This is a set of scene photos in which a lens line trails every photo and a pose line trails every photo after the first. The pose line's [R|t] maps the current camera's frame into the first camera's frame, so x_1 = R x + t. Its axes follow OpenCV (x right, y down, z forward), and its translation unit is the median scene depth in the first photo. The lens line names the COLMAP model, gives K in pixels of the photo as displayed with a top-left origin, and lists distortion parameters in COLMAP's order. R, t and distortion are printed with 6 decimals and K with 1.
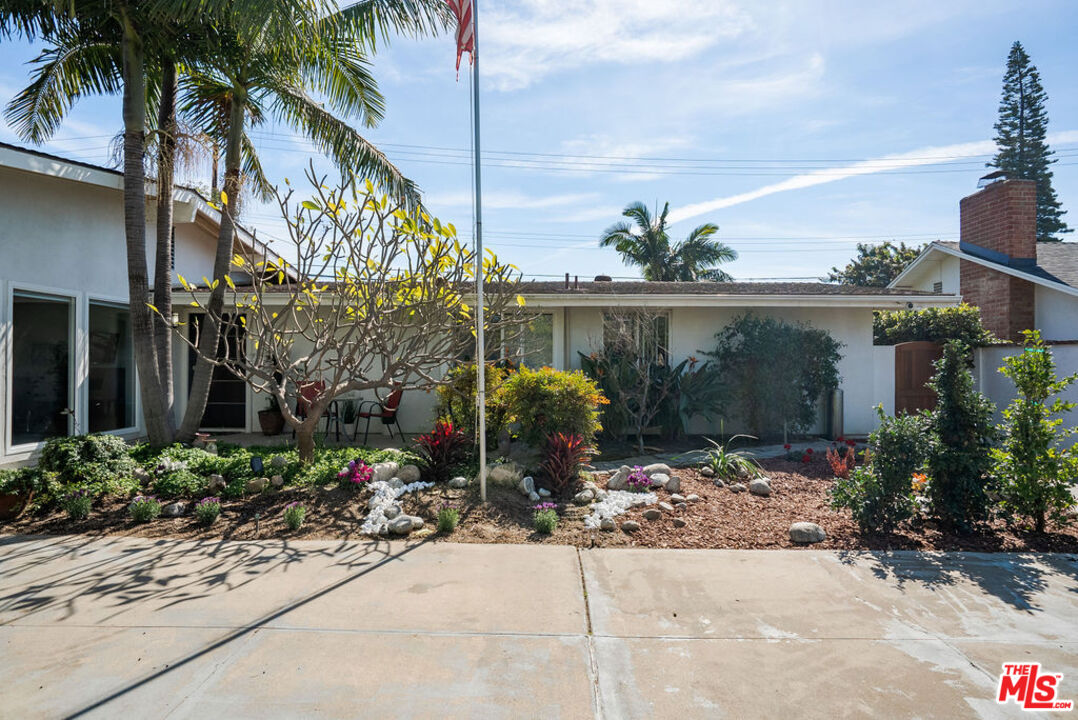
lens RADIAL K [[605.8, 0, 539.0], [0, 605.8, 360.0], [0, 0, 1]] dist [0.021624, 0.000616]
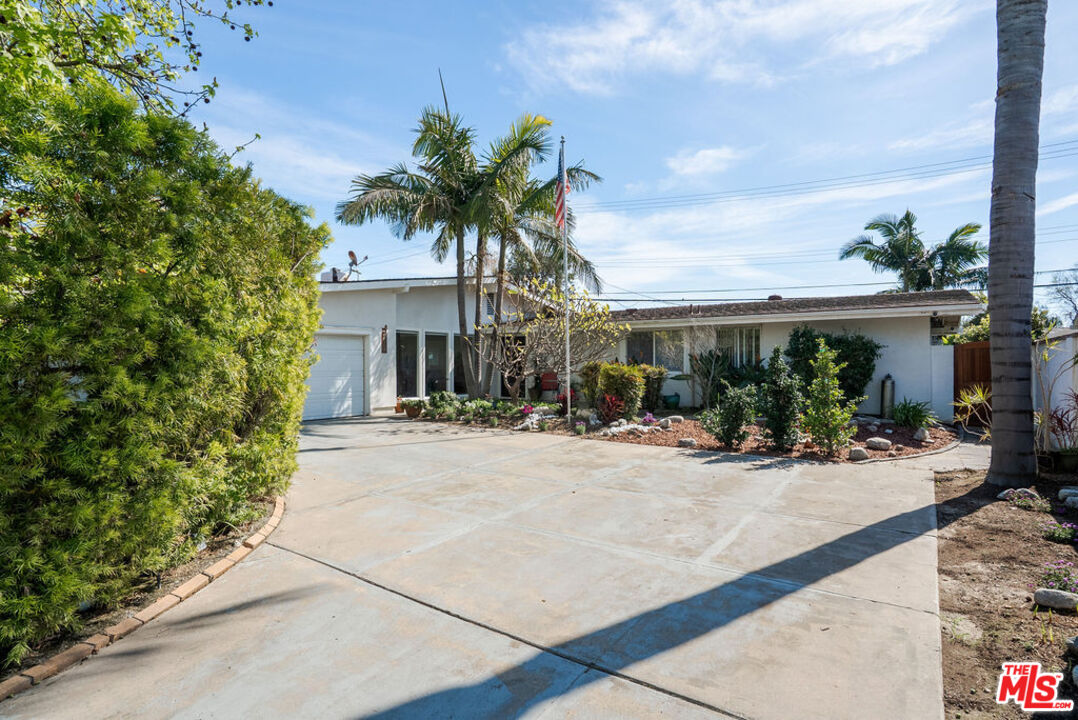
lens RADIAL K [[605.8, 0, 539.0], [0, 605.8, 360.0], [0, 0, 1]] dist [0.021624, 0.000616]
pose [[0.814106, -0.006888, -0.580675, 0.625312], [0.001458, 0.999951, -0.009819, 0.015121], [0.580714, 0.007147, 0.814076, -0.478590]]
